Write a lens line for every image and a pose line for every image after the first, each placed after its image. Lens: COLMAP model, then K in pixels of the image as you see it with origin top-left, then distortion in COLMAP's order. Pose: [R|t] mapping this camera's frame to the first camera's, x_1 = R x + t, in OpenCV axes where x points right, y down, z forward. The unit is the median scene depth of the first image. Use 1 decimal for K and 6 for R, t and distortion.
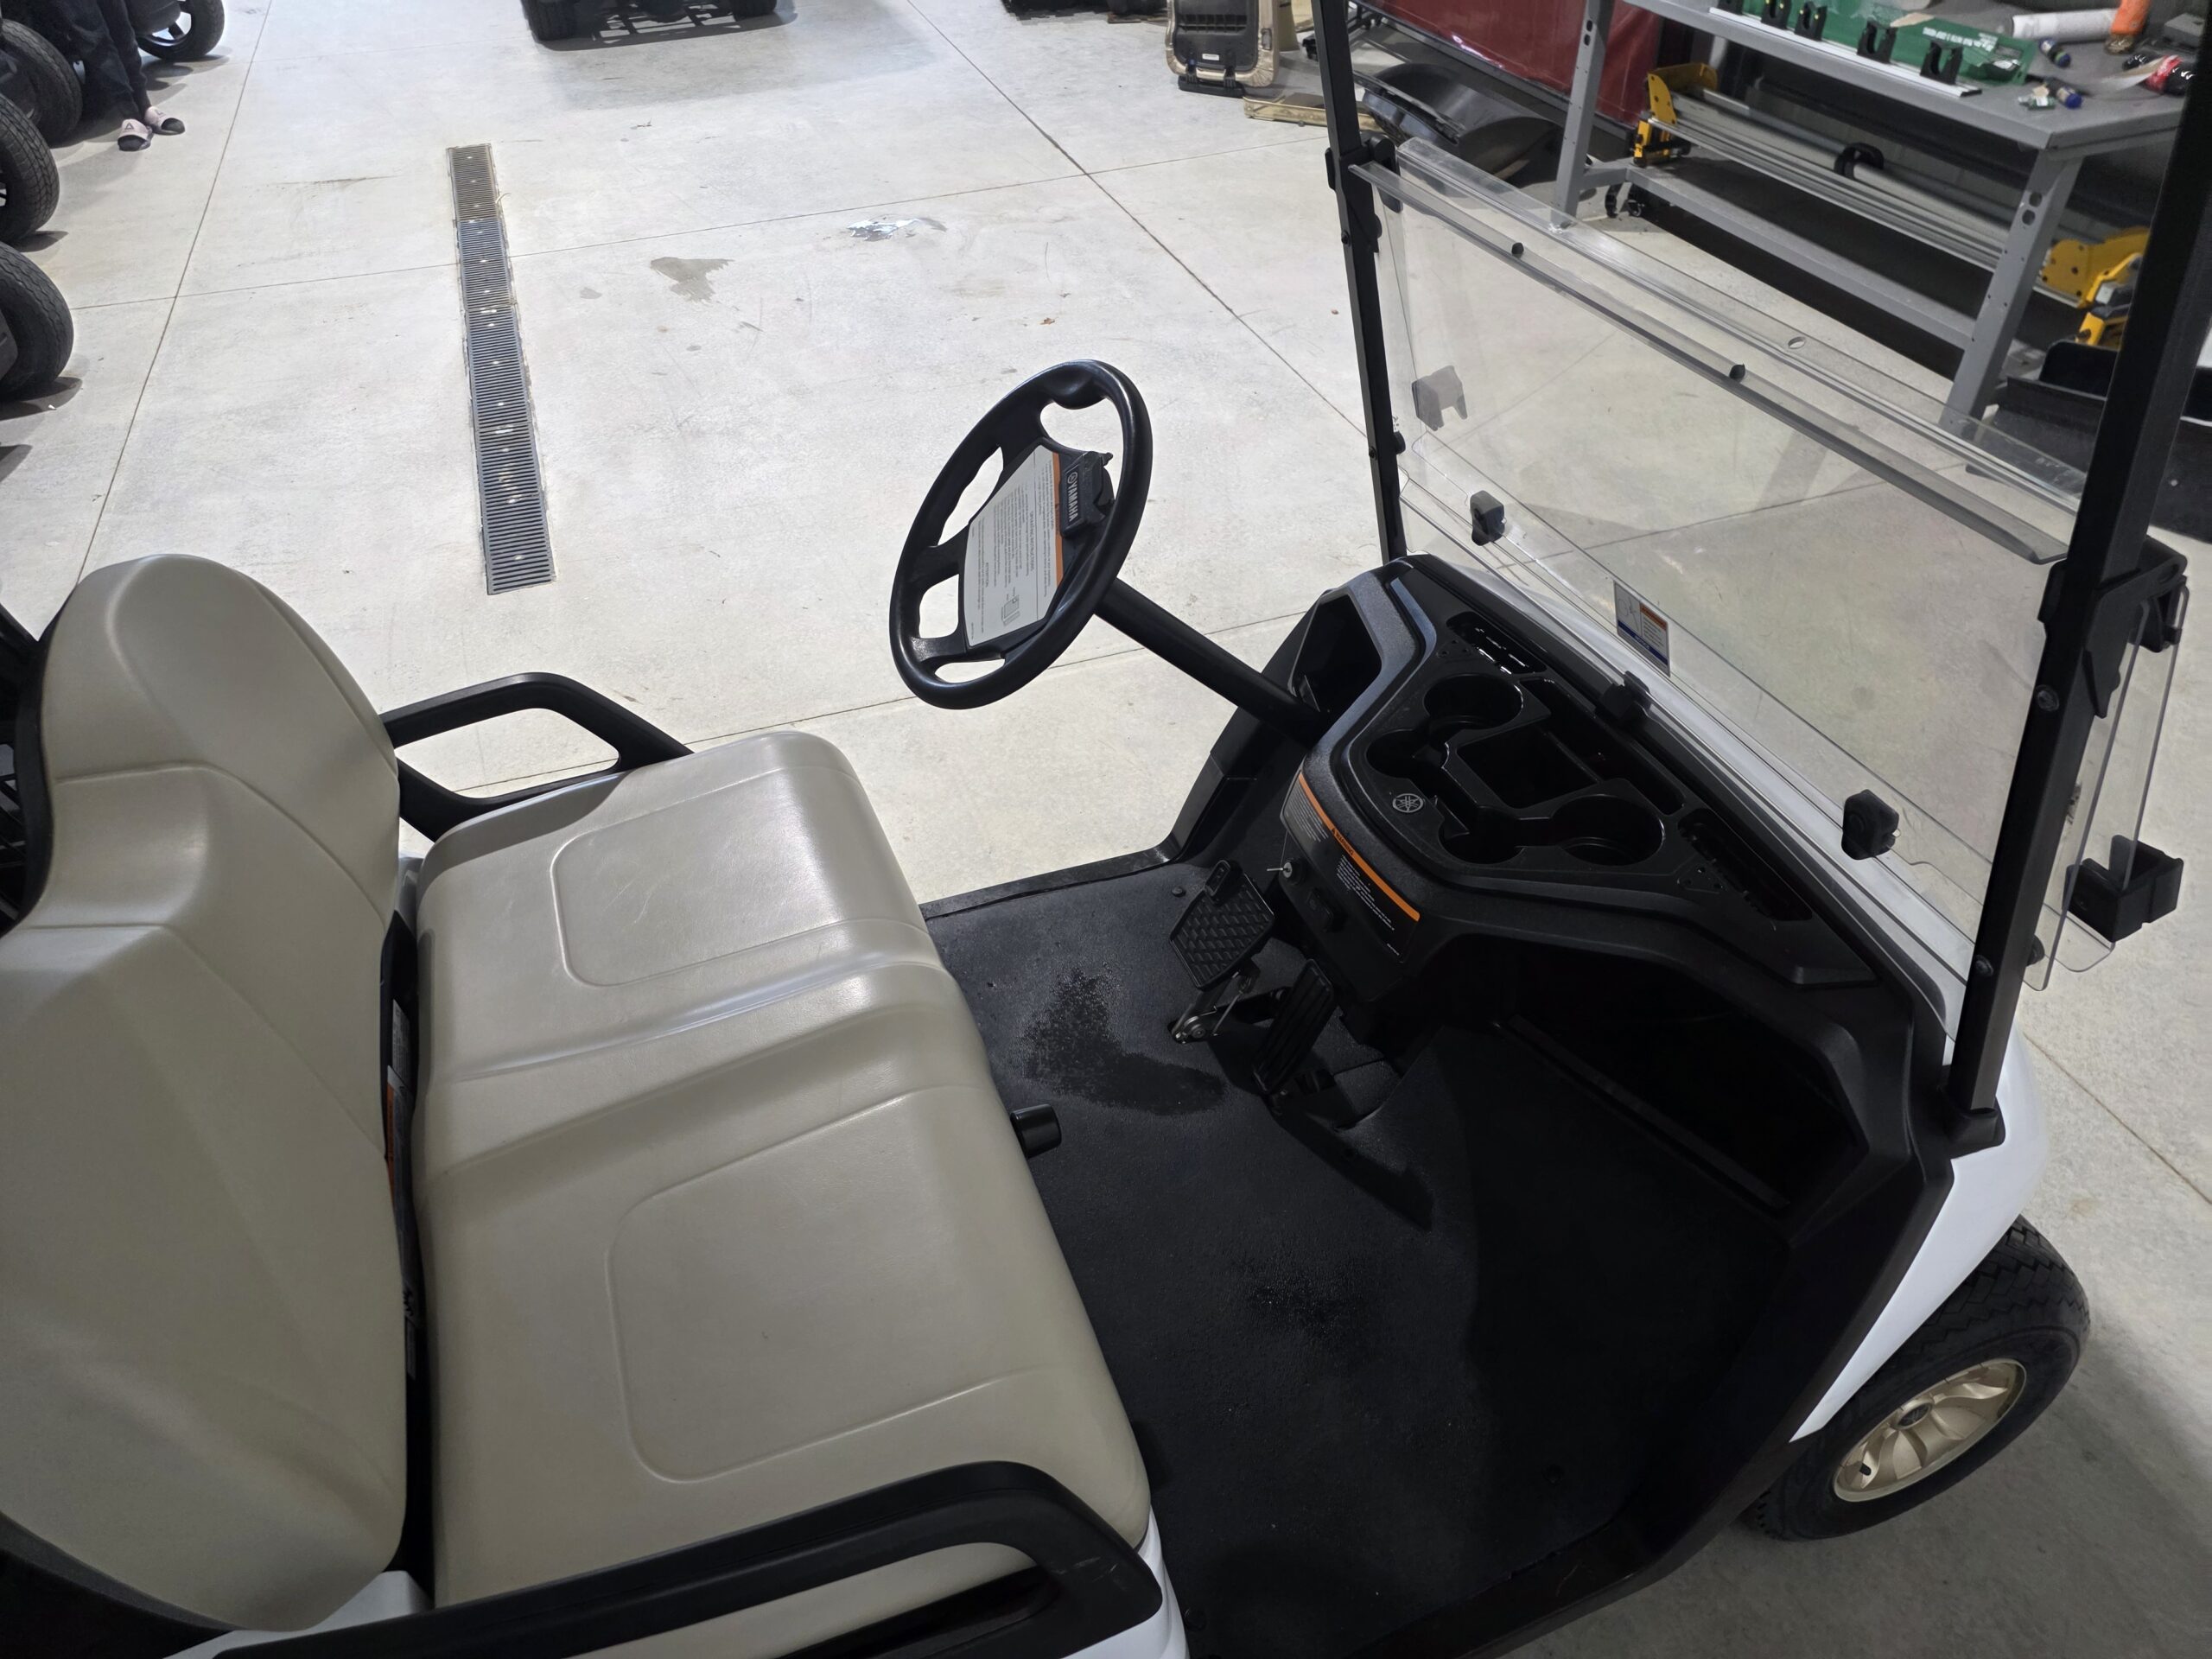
lens RADIAL K [[1497.6, 0, 1109.7], [0, 1497.6, 814.6], [0, 0, 1]] dist [0.031219, -0.005032]
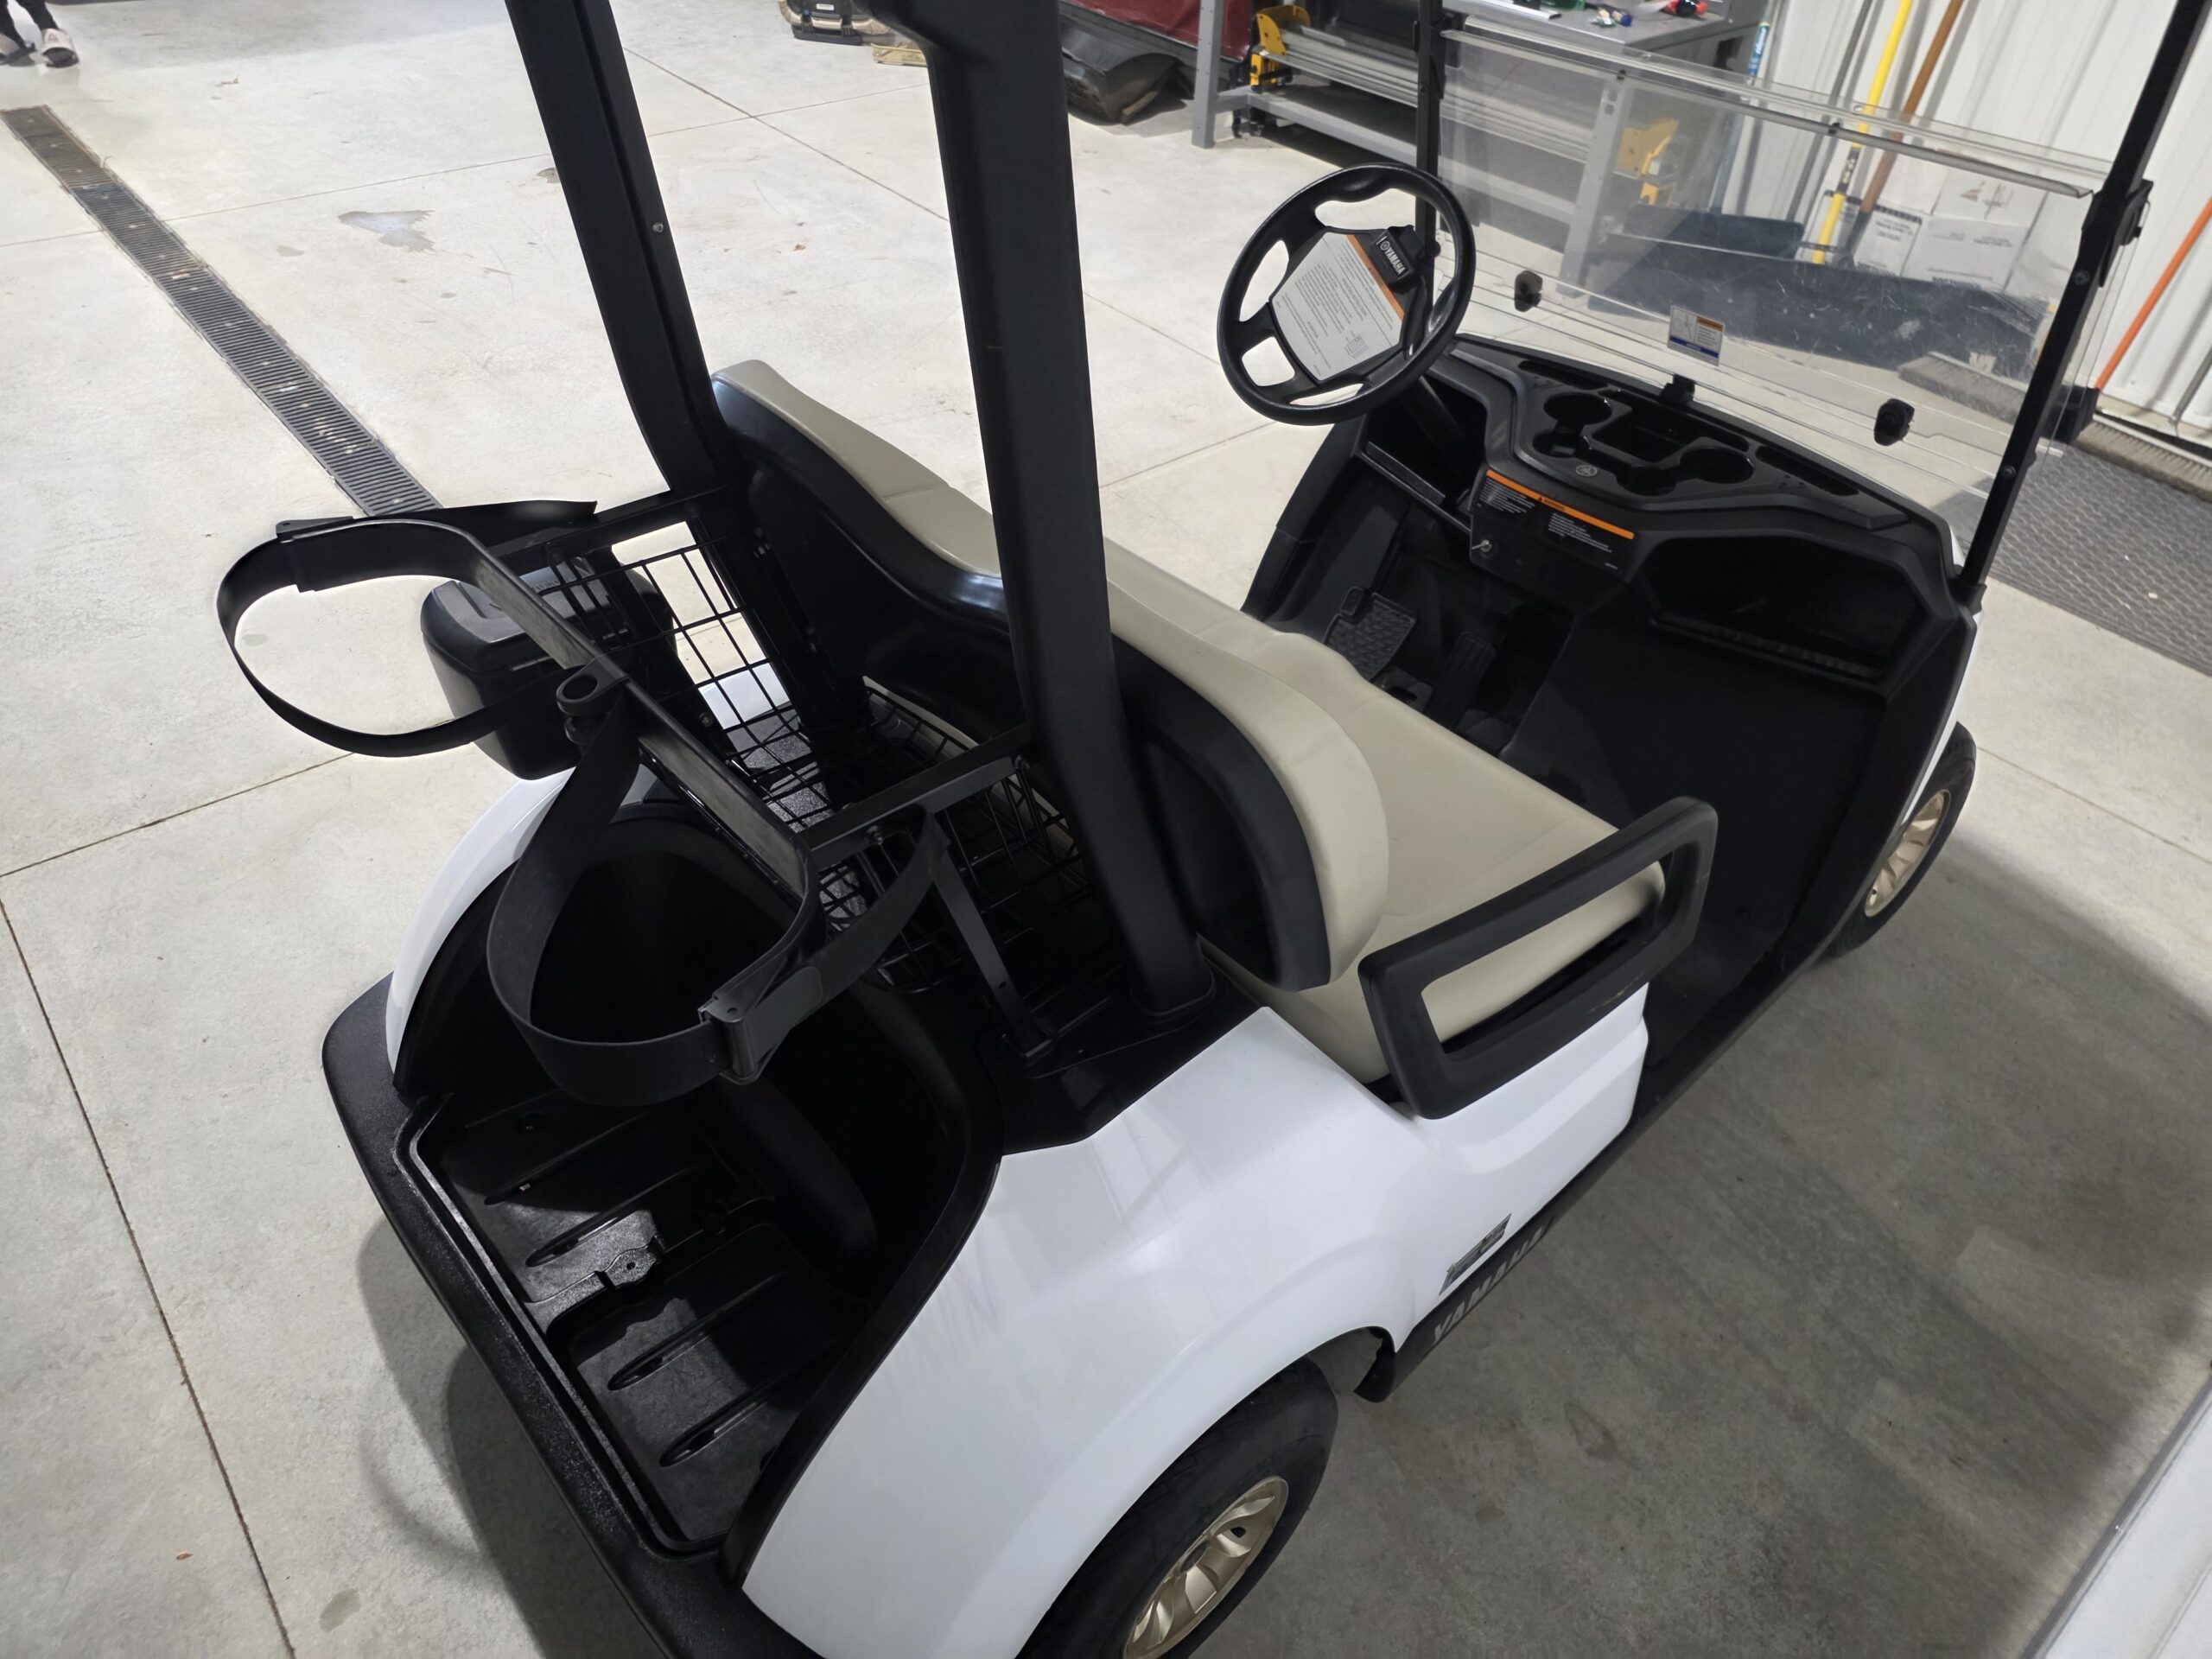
lens RADIAL K [[1544.4, 0, 1106.9], [0, 1544.4, 792.9], [0, 0, 1]] dist [0.019553, 0.001054]
pose [[0.922545, -0.179753, 0.341466, -0.283195], [0.184159, 0.982698, 0.019762, 0.065760], [-0.339110, 0.044652, 0.939687, -0.076409]]
